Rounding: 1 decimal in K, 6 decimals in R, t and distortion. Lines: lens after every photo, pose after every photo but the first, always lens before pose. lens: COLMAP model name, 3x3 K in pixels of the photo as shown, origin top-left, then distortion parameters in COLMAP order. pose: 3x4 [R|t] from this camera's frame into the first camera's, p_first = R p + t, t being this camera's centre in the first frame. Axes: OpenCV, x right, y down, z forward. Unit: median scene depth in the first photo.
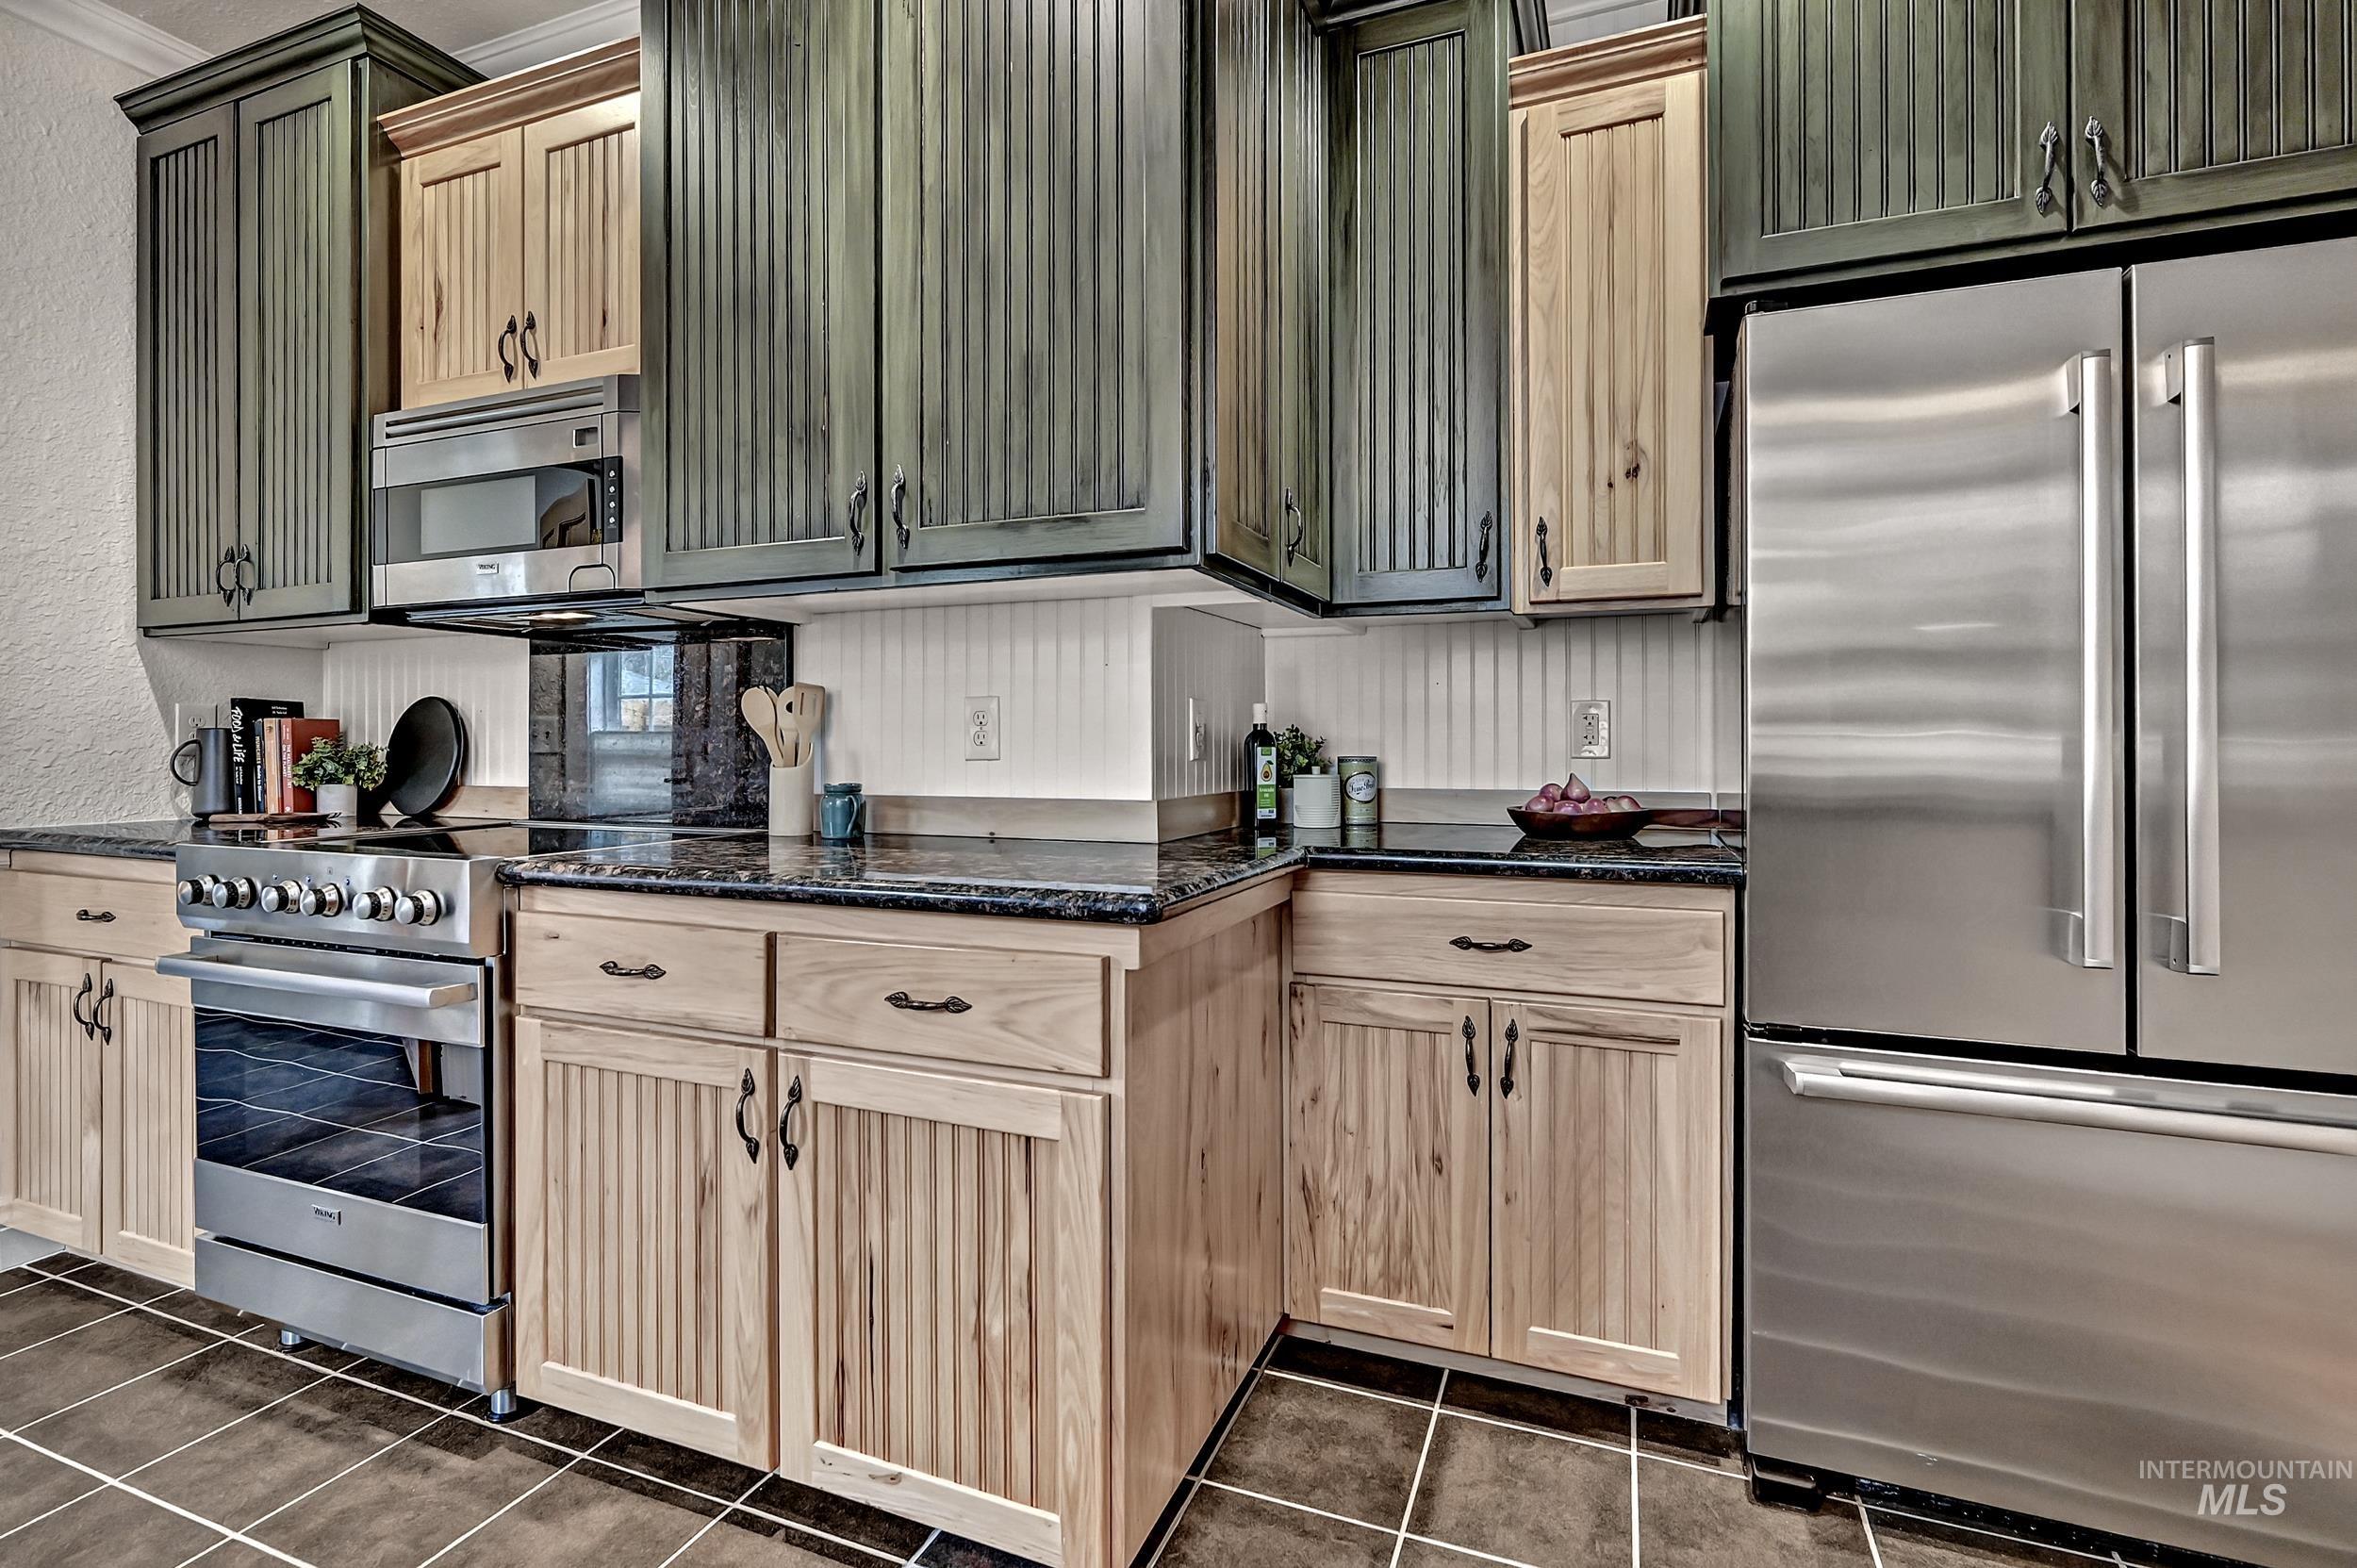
lens RADIAL K [[1081.4, 0, 1170.9], [0, 1081.4, 742.2], [0, 0, 1]] dist [-0.001452, 0.000328]
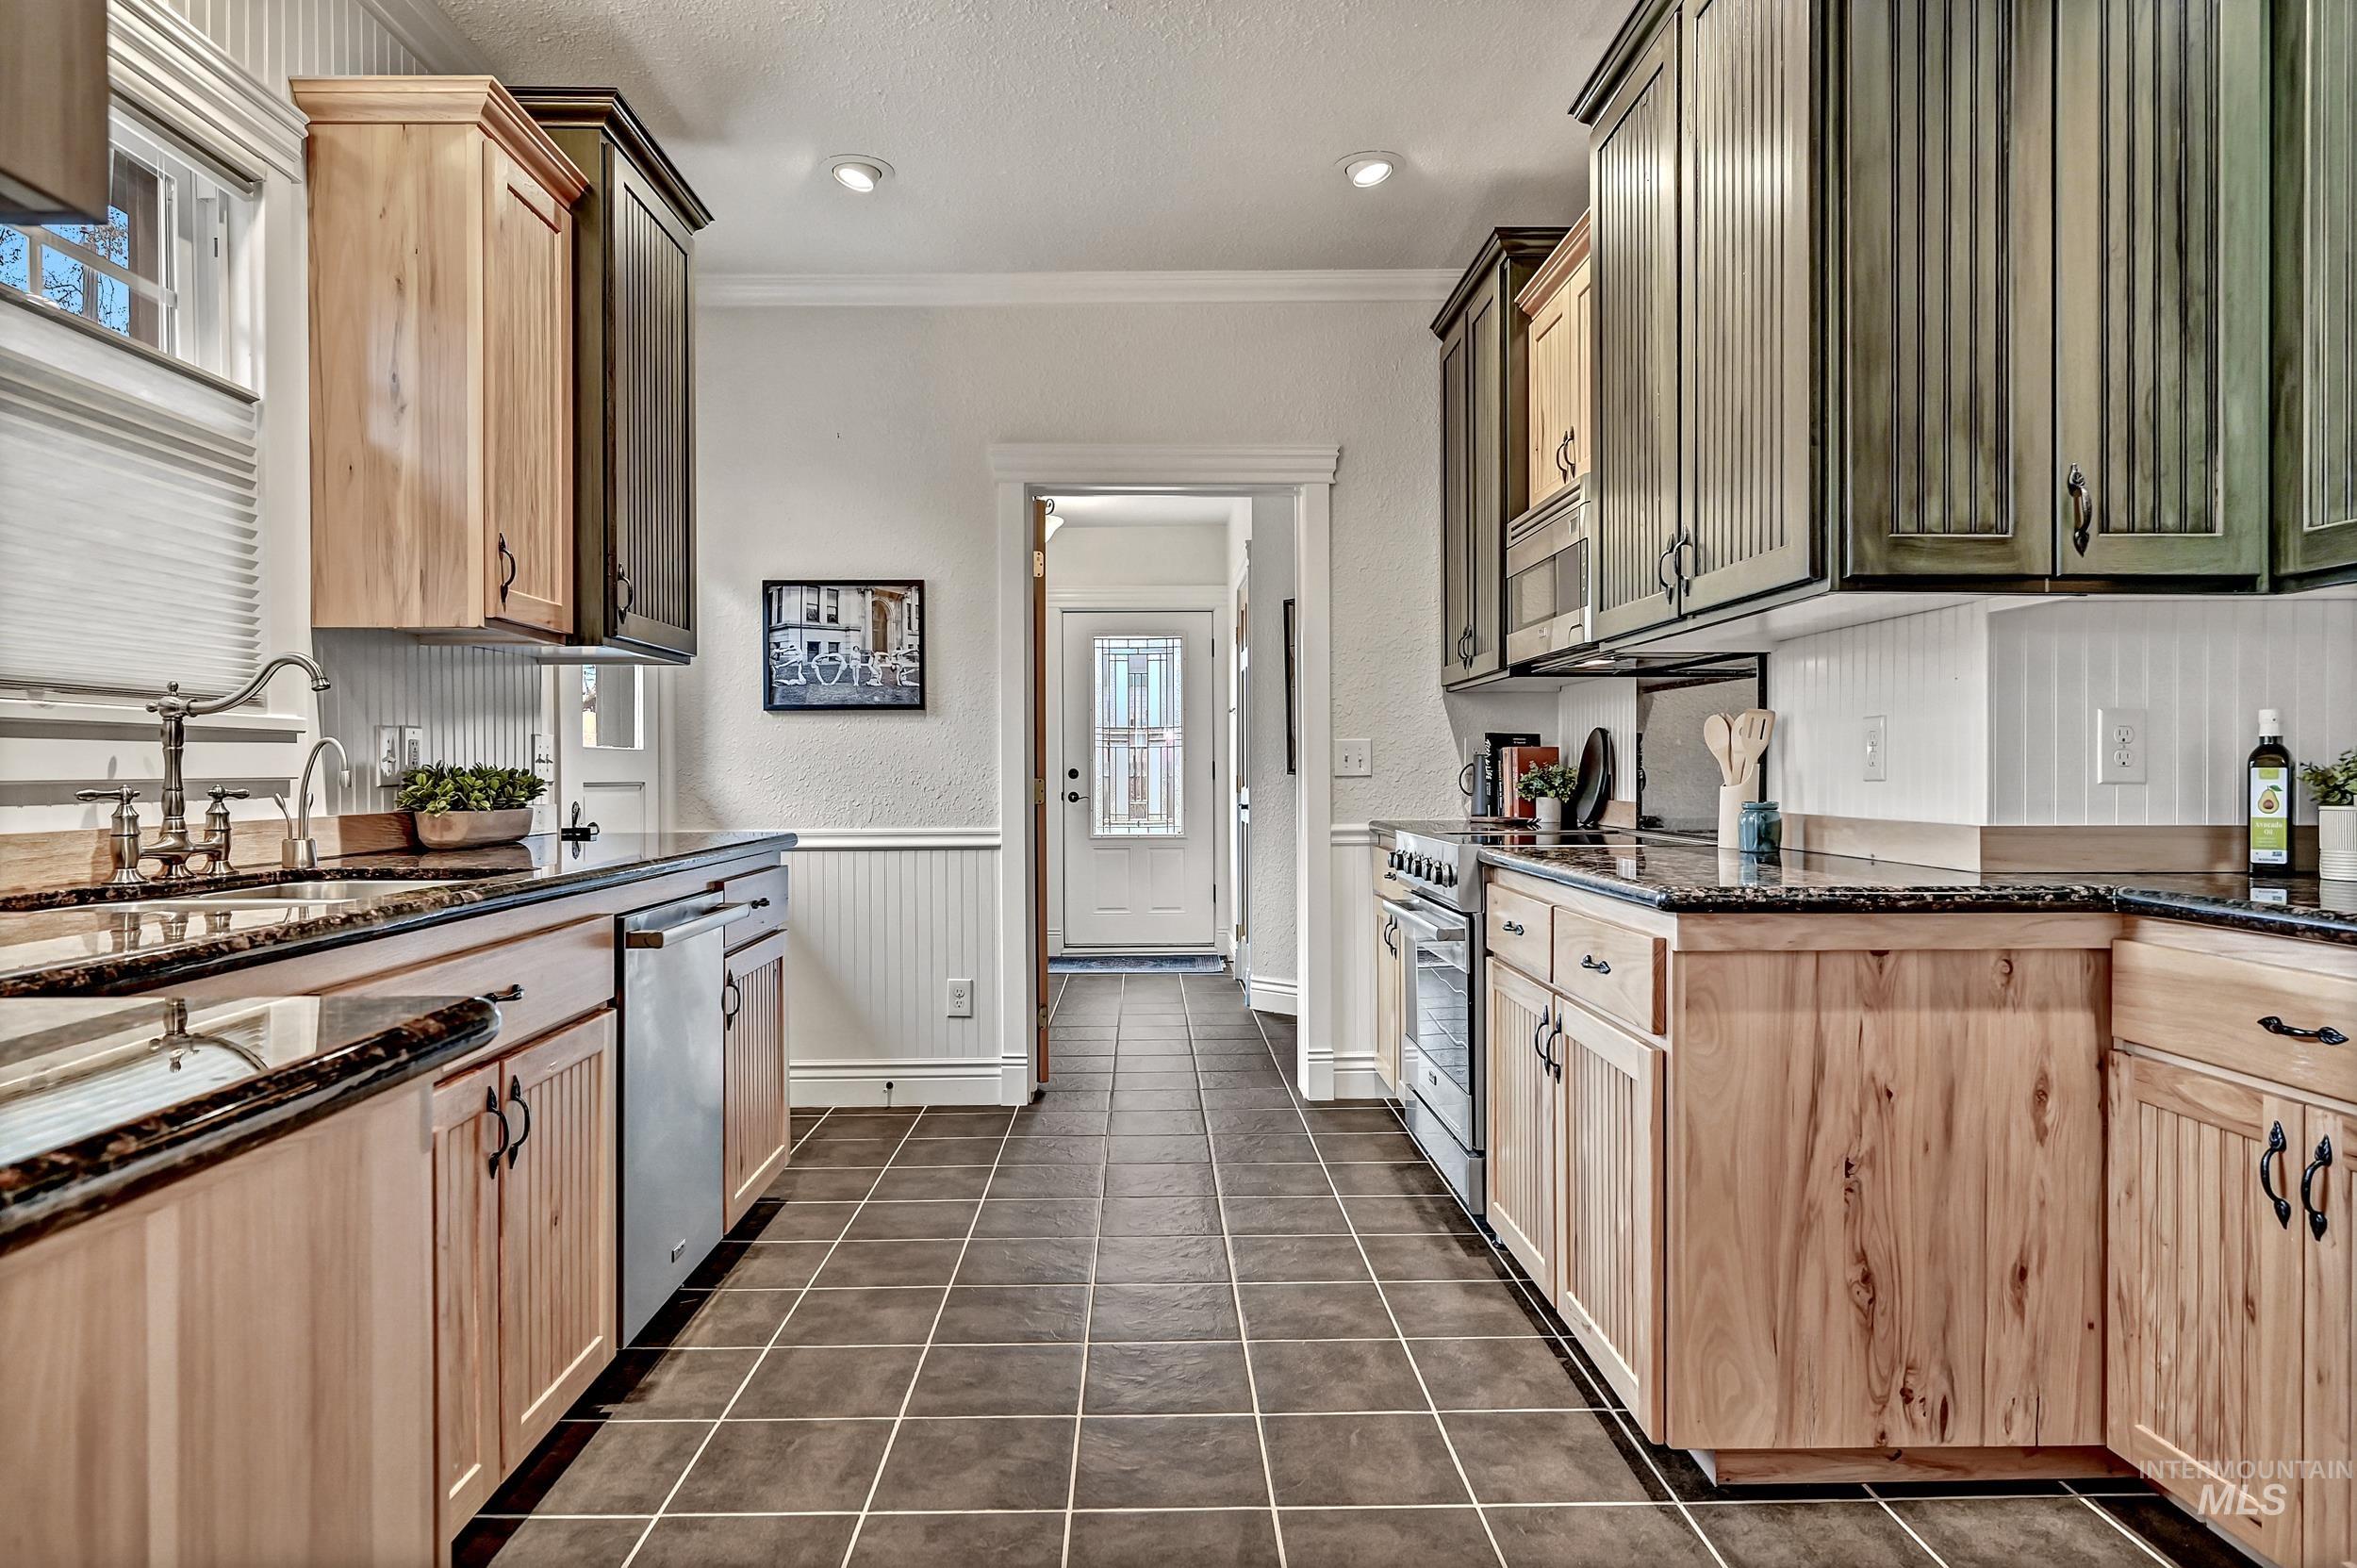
lens RADIAL K [[1396.7, 0, 1178.5], [0, 1396.7, 784.0], [0, 0, 1]] dist [0.000626, 0.000464]
pose [[0.394150, 0.009769, -0.918994, 0.801513], [0.003190, 0.999923, 0.011998, 0.002445], [0.919041, -0.007660, 0.394088, -0.084307]]
